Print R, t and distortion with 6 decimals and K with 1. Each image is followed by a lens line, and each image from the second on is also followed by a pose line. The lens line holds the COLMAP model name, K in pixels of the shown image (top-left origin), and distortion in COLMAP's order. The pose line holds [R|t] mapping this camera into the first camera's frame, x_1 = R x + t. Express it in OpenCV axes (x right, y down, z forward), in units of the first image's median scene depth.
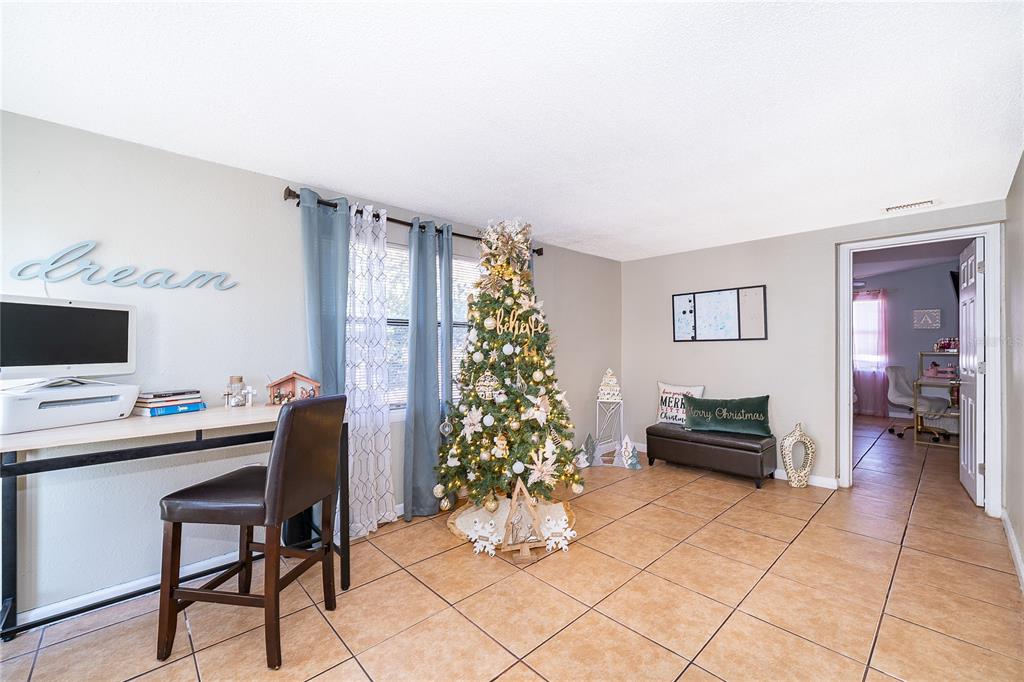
lens RADIAL K [[412.8, 0, 509.1], [0, 412.8, 342.6], [0, 0, 1]] dist [-0.001304, 0.000236]
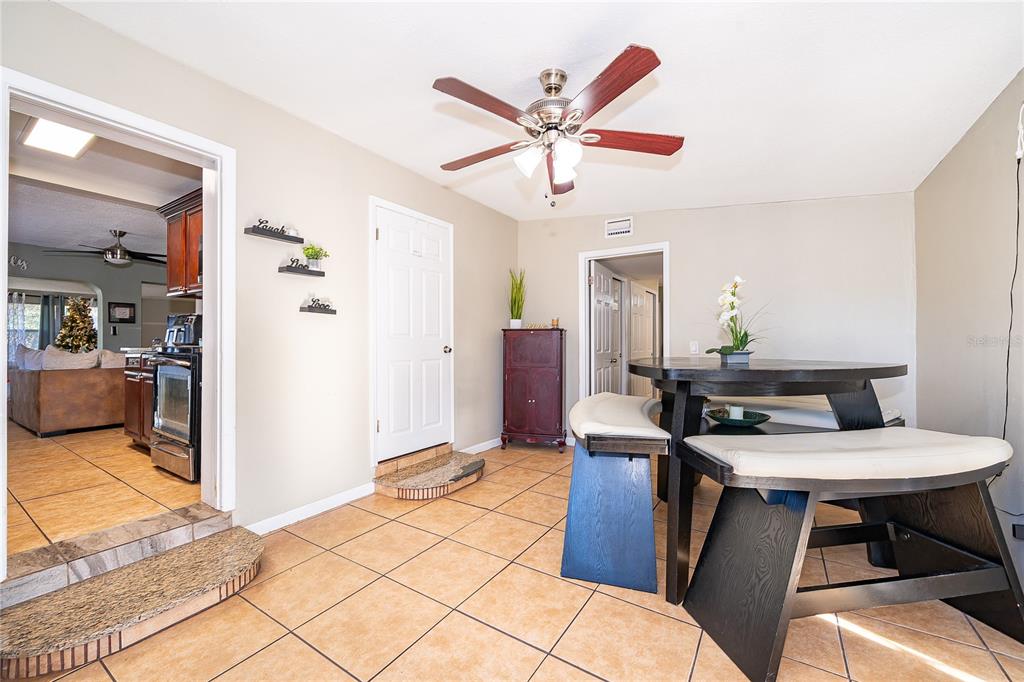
lens RADIAL K [[412.8, 0, 509.4], [0, 412.8, 340.1], [0, 0, 1]] dist [-0.001304, 0.000236]
pose [[0.970352, -0.002953, 0.241676, 2.320657], [0.001934, 0.999988, 0.004453, 0.007199], [-0.241687, -0.003853, 0.970347, -2.655598]]
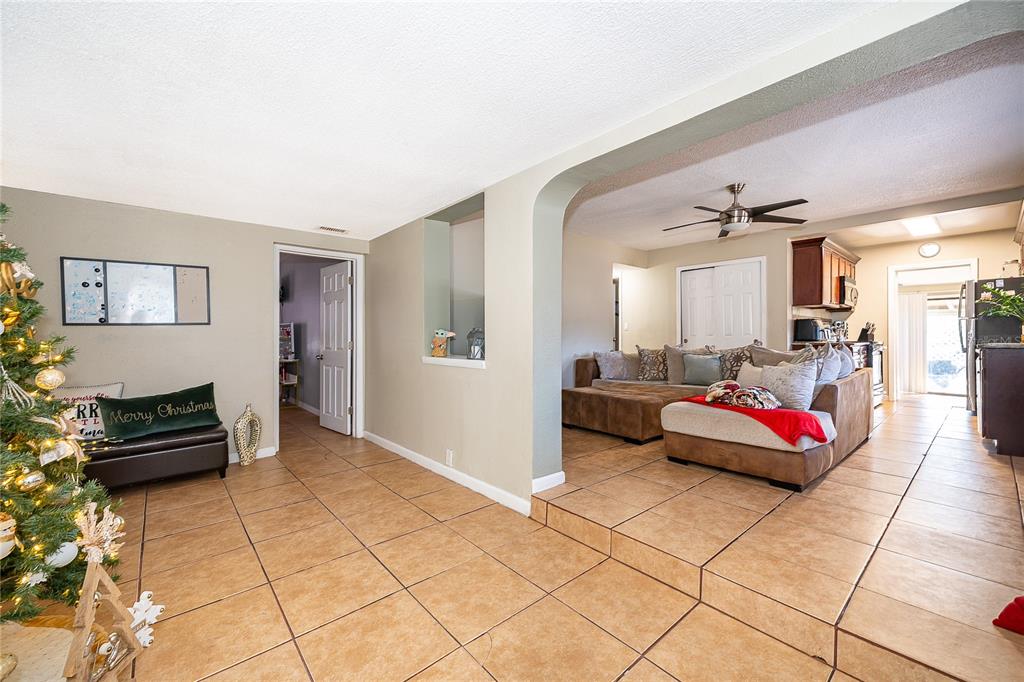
lens RADIAL K [[412.8, 0, 507.4], [0, 412.8, 340.8], [0, 0, 1]] dist [-0.001304, 0.000236]
pose [[0.046504, -0.014823, 0.998808, -0.401344], [0.000041, 0.999890, 0.014837, 0.021924], [-0.998918, -0.000649, 0.046499, 0.357917]]
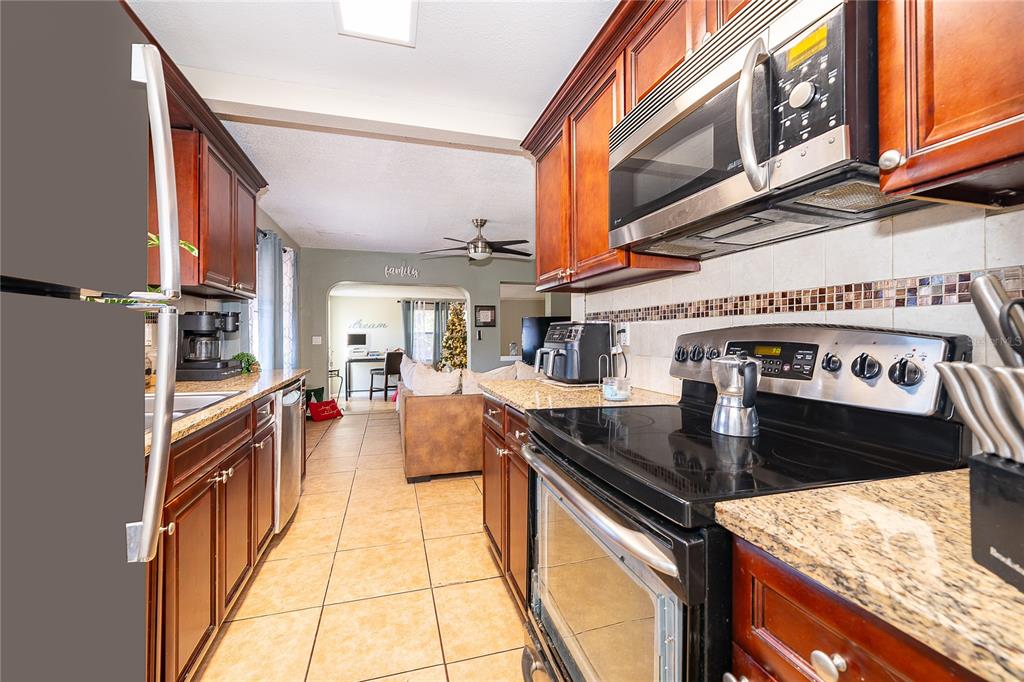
lens RADIAL K [[412.8, 0, 510.6], [0, 412.8, 333.8], [0, 0, 1]] dist [-0.001304, 0.000236]
pose [[0.897499, -0.007129, -0.440959, 1.827133], [0.010731, 0.999926, 0.005675, -0.061928], [0.440886, -0.009825, 0.897509, -1.734373]]
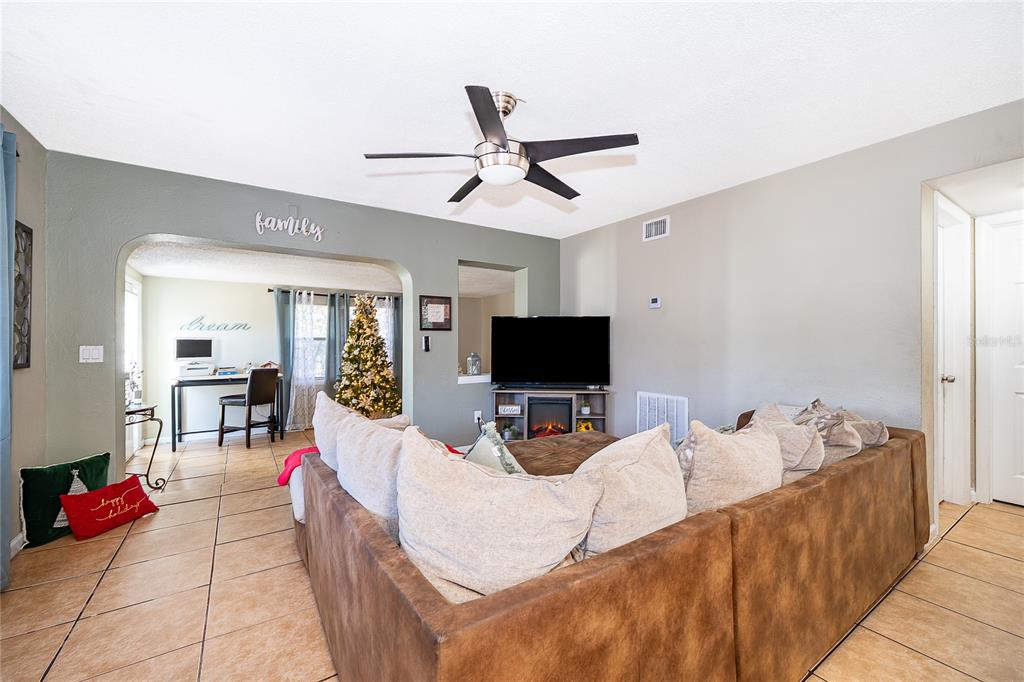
lens RADIAL K [[412.8, 0, 509.3], [0, 412.8, 341.8], [0, 0, 1]] dist [-0.001304, 0.000236]
pose [[0.986392, 0.002486, -0.164393, 1.155725], [-0.000561, 0.999931, 0.011756, -0.066448], [0.164411, -0.011504, 0.986325, -1.087146]]
